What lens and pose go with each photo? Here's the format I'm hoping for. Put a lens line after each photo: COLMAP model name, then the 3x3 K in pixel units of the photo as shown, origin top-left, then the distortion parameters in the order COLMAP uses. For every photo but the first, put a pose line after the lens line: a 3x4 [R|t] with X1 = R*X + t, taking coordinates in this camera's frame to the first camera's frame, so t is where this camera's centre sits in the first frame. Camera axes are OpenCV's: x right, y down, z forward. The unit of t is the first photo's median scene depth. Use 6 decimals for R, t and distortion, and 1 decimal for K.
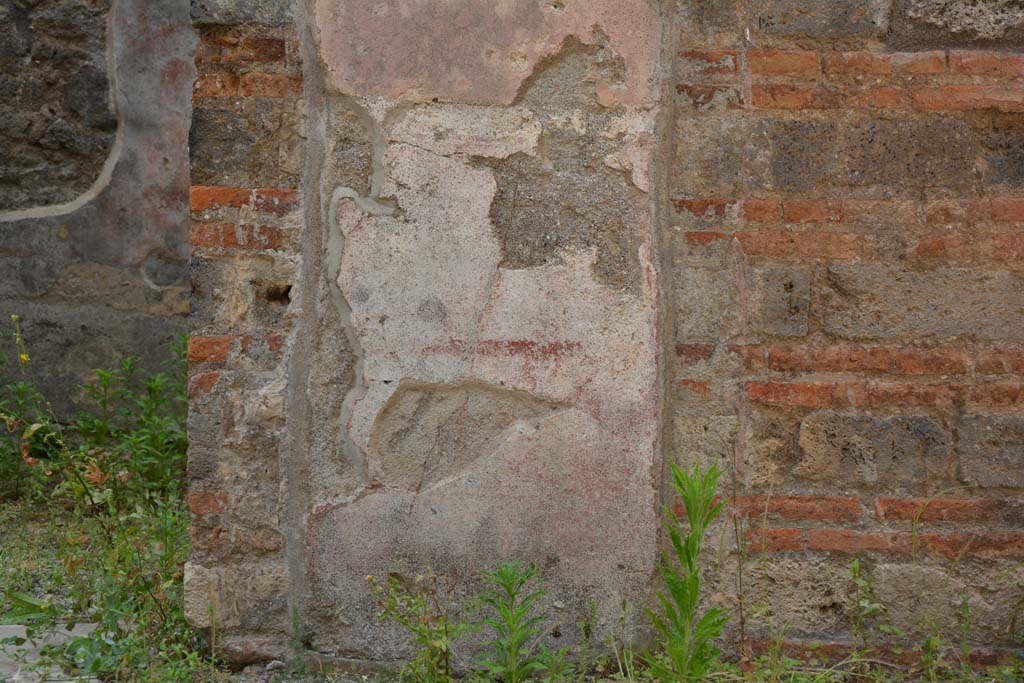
lens RADIAL K [[1650.0, 0, 512.0], [0, 1650.0, 341.5], [0, 0, 1]] dist [0.179714, 0.256099]
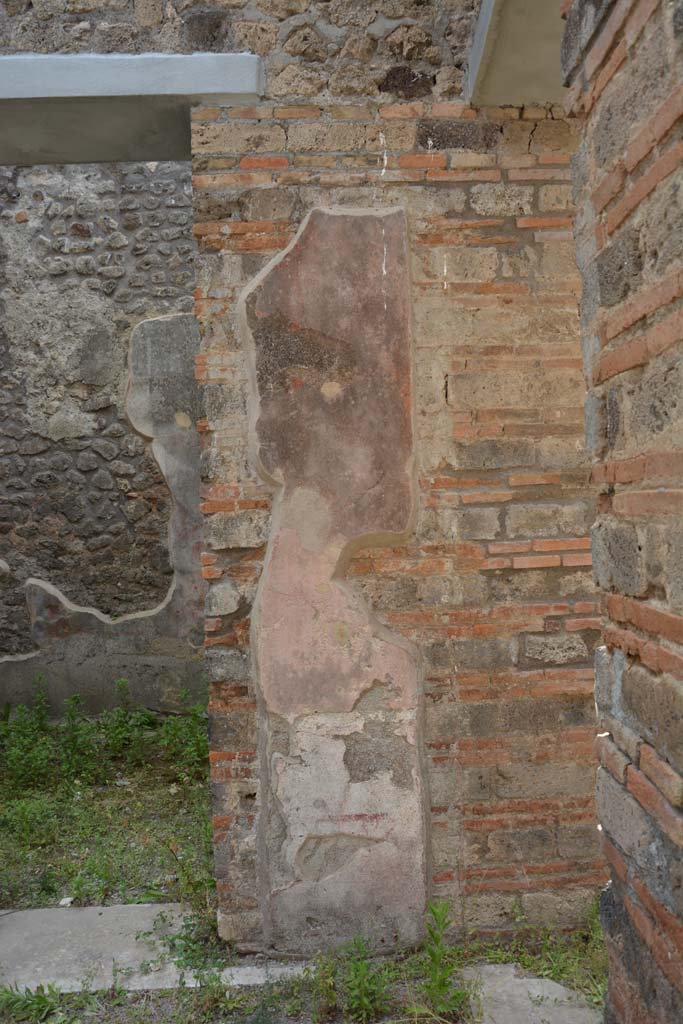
lens RADIAL K [[808.5, 0, 343.2], [0, 808.5, 517.0], [0, 0, 1]] dist [-0.162151, 0.131092]
pose [[0.998329, -0.051907, -0.025379, 0.029929], [0.050981, 0.998055, -0.035888, -0.358379], [0.027193, 0.034534, 0.999034, -0.074547]]
